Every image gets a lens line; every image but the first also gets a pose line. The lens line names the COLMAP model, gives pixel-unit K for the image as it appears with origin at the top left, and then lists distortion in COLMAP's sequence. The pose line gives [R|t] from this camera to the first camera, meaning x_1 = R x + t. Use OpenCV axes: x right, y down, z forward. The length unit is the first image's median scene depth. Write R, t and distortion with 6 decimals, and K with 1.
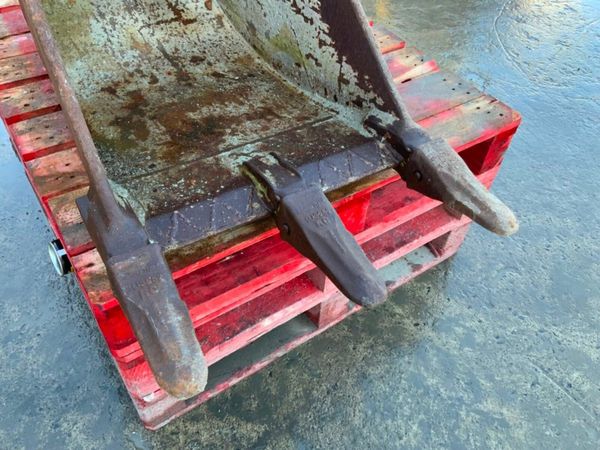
lens RADIAL K [[496.8, 0, 307.0], [0, 496.8, 234.8], [0, 0, 1]] dist [0.067721, -0.124855]
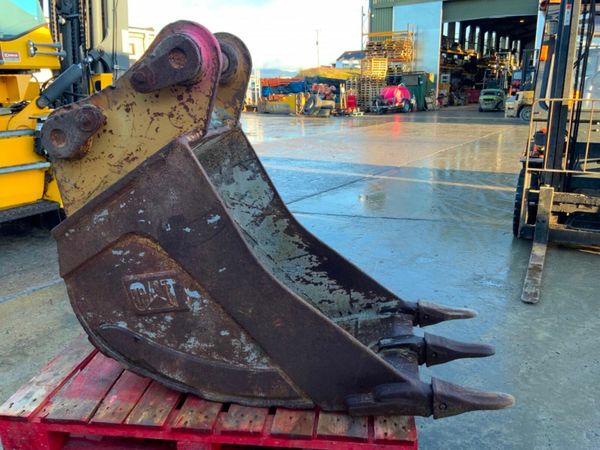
lens RADIAL K [[496.8, 0, 297.4], [0, 496.8, 226.6], [0, 0, 1]] dist [0.067721, -0.124855]
pose [[0.640155, -0.271461, 0.718687, -1.338405], [0.603557, 0.756495, -0.251864, -0.178782], [-0.475311, 0.595000, 0.648116, -0.280248]]
